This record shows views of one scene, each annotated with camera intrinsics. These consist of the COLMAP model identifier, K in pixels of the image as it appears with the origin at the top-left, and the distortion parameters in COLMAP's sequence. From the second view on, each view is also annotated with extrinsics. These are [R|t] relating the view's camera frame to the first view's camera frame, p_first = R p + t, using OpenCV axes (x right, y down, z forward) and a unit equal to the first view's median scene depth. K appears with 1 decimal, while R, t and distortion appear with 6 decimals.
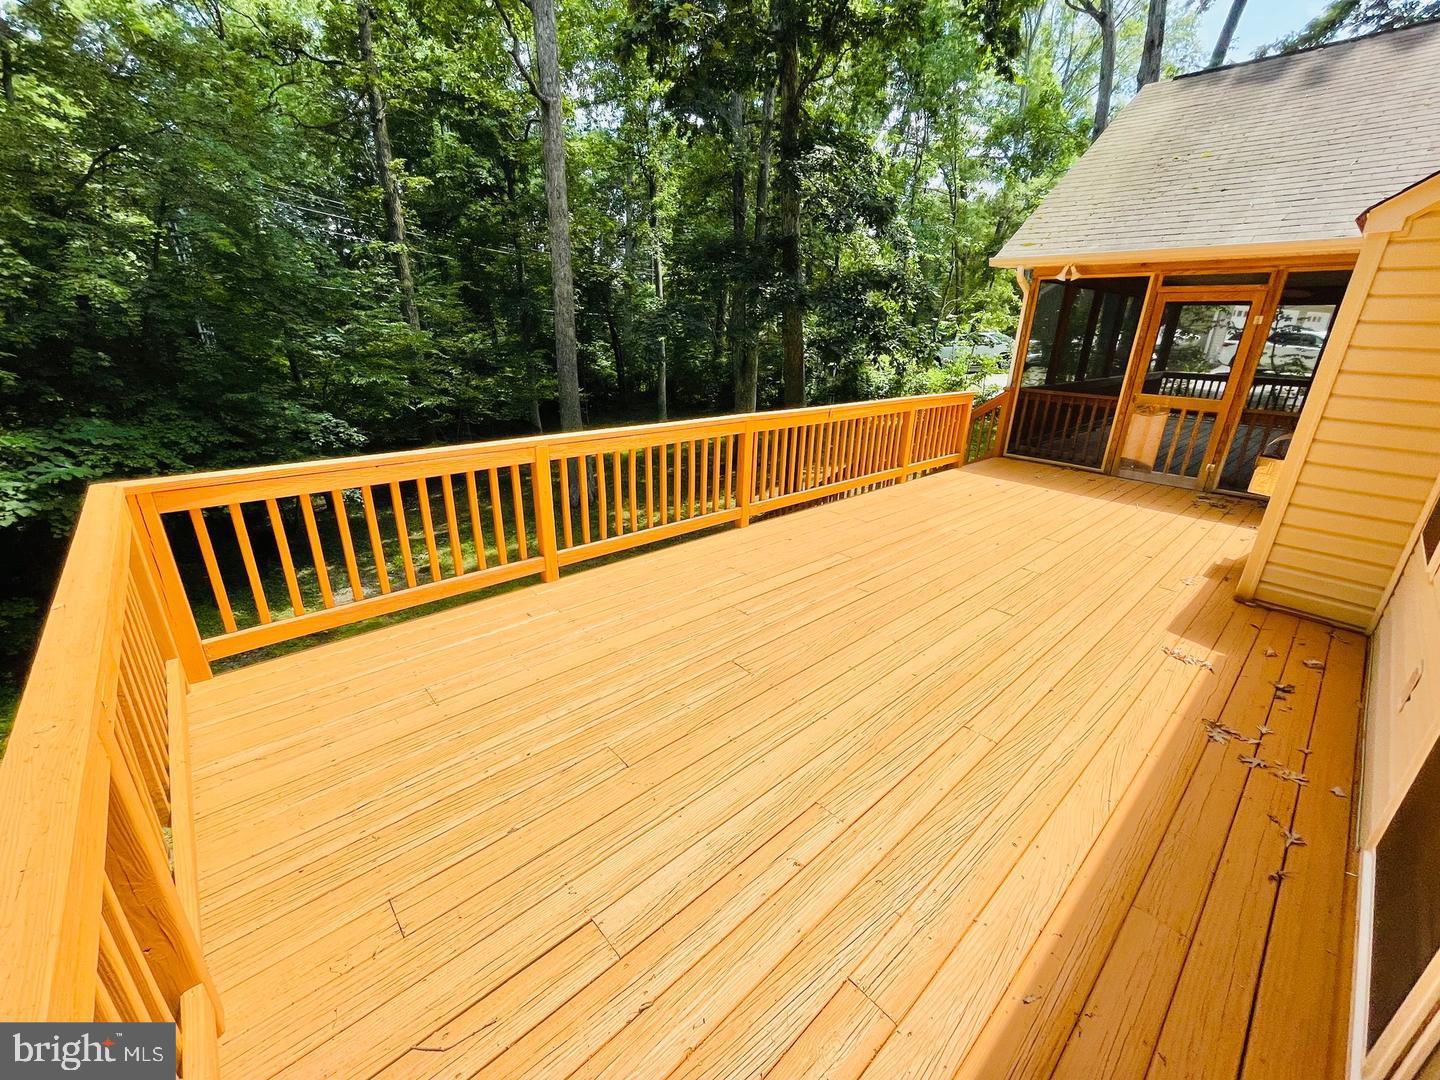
lens RADIAL K [[584.5, 0, 720.5], [0, 584.5, 537.1], [0, 0, 1]] dist [-0.002836, 0.000281]
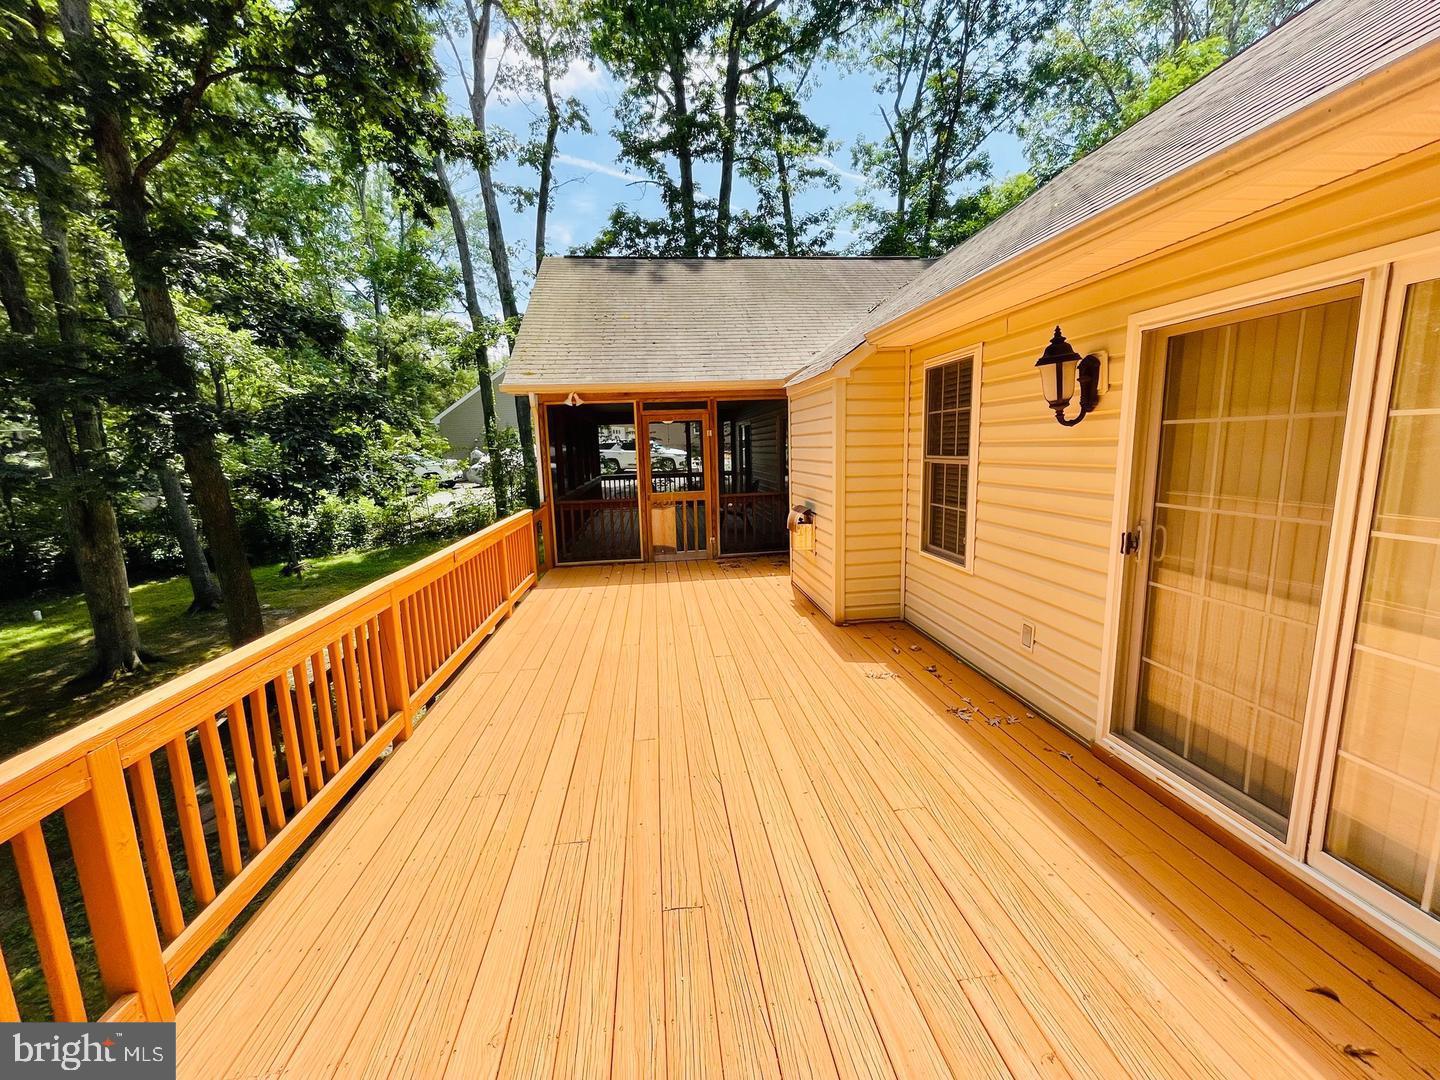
lens RADIAL K [[584.5, 0, 722.0], [0, 584.5, 538.1], [0, 0, 1]] dist [-0.002836, 0.000281]
pose [[0.581930, -0.171654, 0.794917, -0.224944], [0.320222, 0.946869, -0.029956, -0.089864], [-0.747540, 0.271982, 0.605978, 0.215069]]
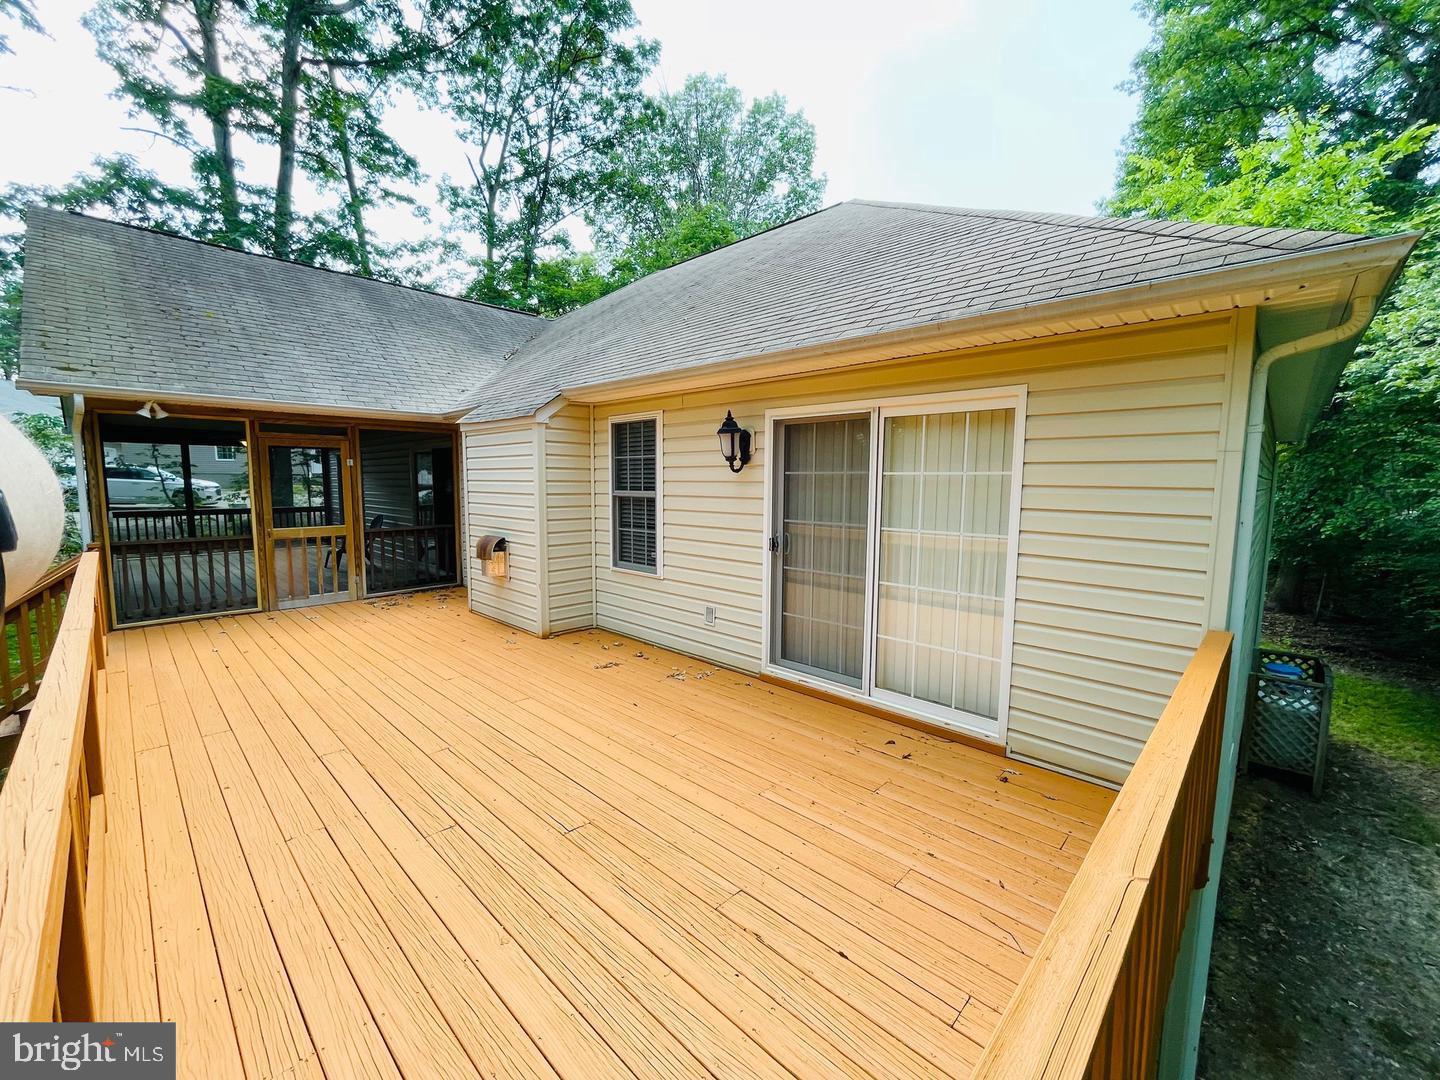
lens RADIAL K [[584.5, 0, 719.8], [0, 584.5, 537.9], [0, 0, 1]] dist [-0.002836, 0.000281]
pose [[-0.063868, -0.125485, 0.990038, -0.441135], [0.332083, 0.932854, 0.139660, -0.138045], [-0.941086, 0.337694, -0.017908, 0.341072]]
